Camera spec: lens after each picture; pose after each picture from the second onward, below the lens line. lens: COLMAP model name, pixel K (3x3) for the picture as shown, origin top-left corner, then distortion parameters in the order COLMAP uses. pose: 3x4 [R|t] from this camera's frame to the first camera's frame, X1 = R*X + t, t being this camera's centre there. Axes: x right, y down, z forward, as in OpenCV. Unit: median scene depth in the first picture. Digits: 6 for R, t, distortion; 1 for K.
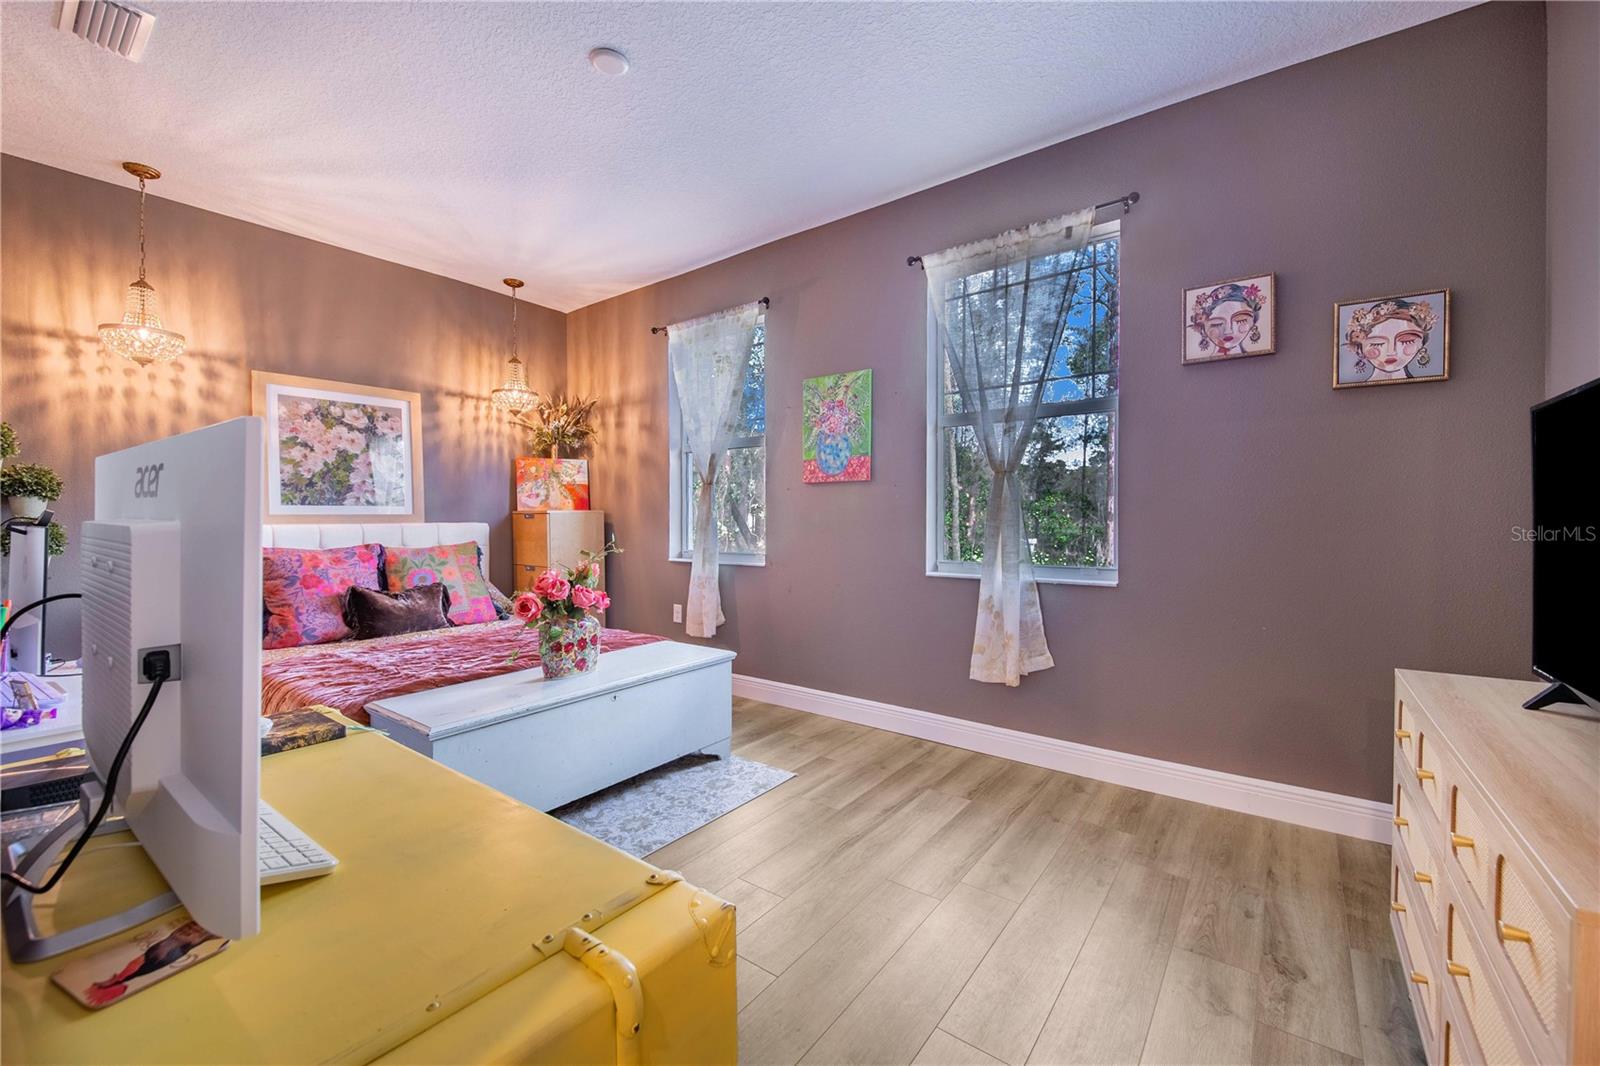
lens RADIAL K [[633.0, 0, 809.8], [0, 633.0, 505.5], [0, 0, 1]] dist [0.022314, -0.013859]
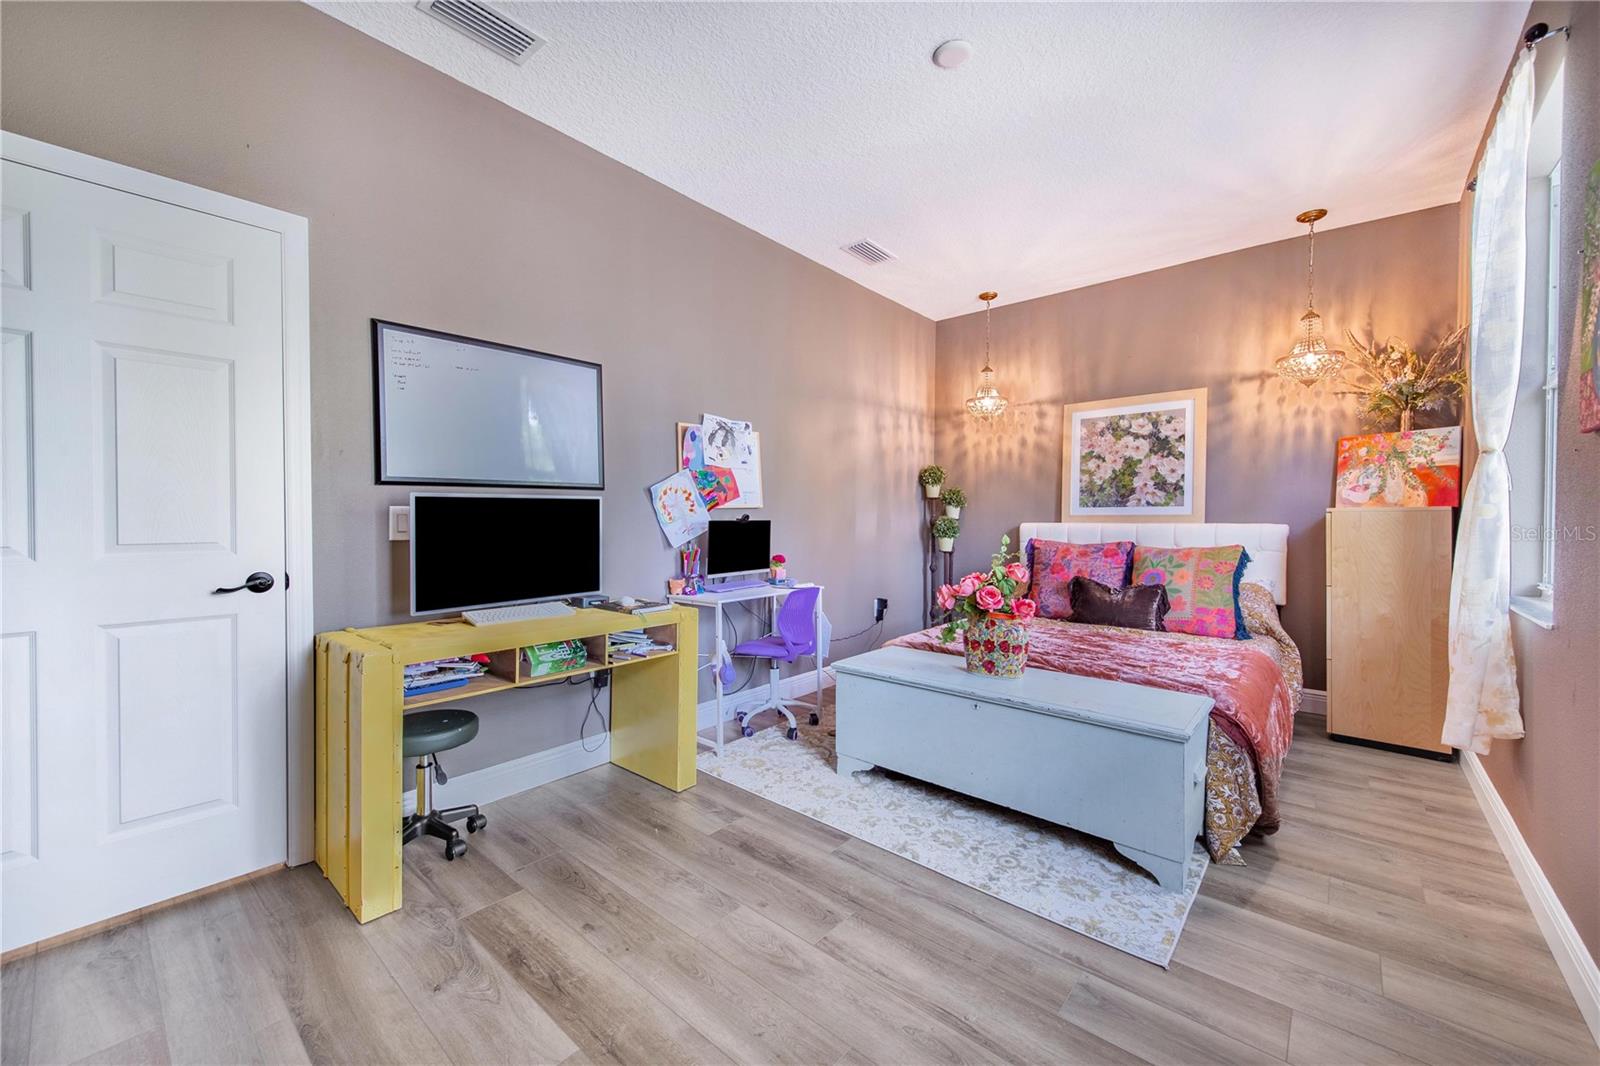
lens RADIAL K [[633.0, 0, 809.8], [0, 633.0, 505.5], [0, 0, 1]] dist [0.022314, -0.013859]
pose [[-0.085734, -0.019698, -0.996123, 0.430361], [0.016498, 0.999639, -0.021187, 0.012138], [0.996181, -0.018250, -0.085378, 0.543332]]
